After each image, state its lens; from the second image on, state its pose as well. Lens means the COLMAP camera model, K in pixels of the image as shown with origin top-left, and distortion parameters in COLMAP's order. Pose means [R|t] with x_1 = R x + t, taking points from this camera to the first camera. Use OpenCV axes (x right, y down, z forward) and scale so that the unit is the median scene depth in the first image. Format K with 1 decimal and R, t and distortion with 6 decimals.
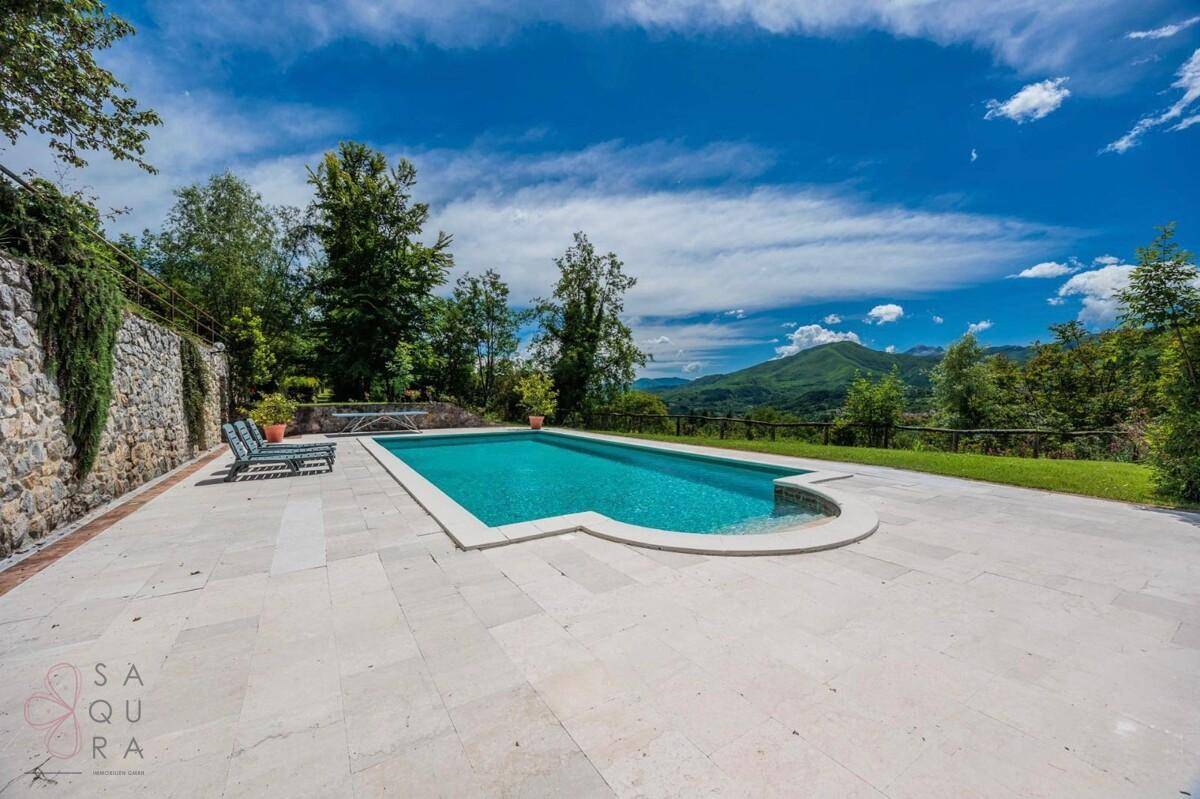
lens RADIAL K [[457.1, 0, 595.2], [0, 457.1, 407.6], [0, 0, 1]] dist [-0.000398, -0.000547]
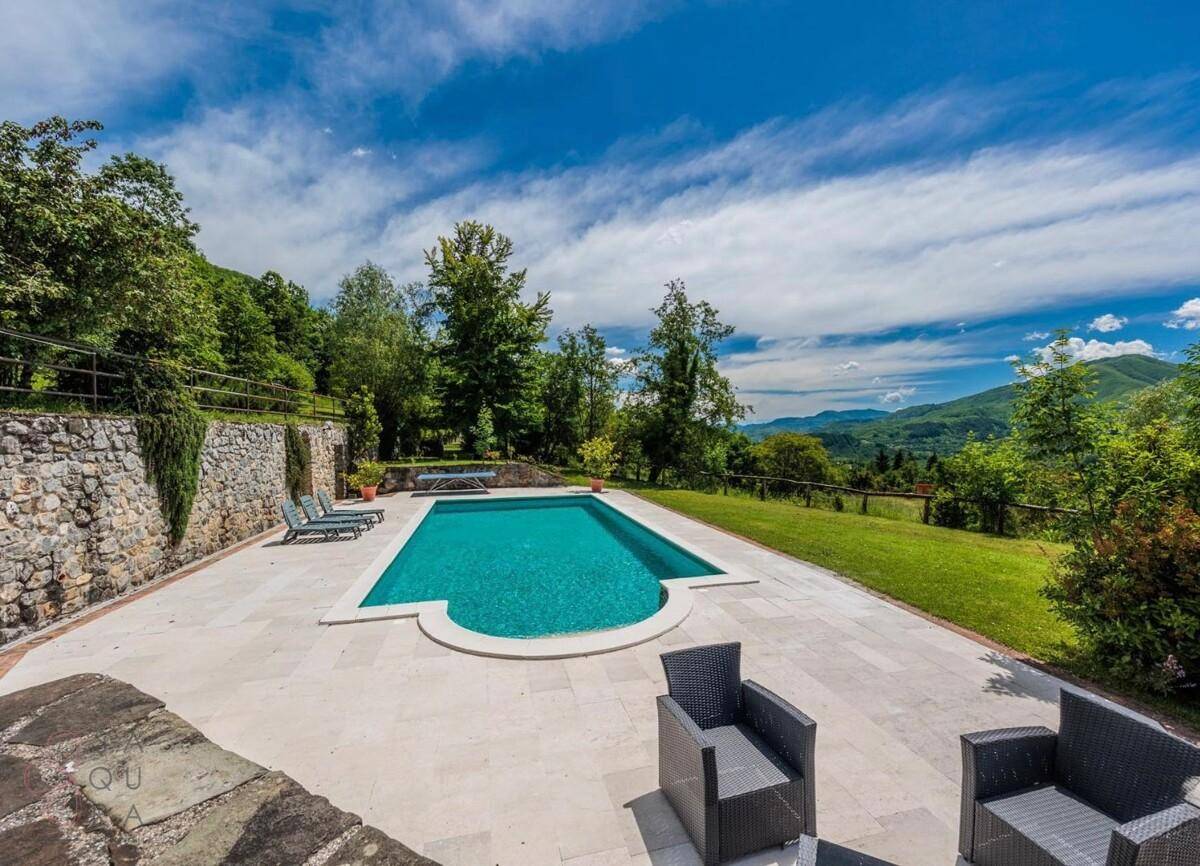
lens RADIAL K [[494.4, 0, 611.2], [0, 494.4, 446.1], [0, 0, 1]] dist [0.002595, -0.001879]
pose [[0.952962, 0.004127, -0.303063, 0.230692], [-0.003298, 0.999989, 0.003247, -0.055872], [0.303073, -0.002095, 0.952965, -0.045248]]
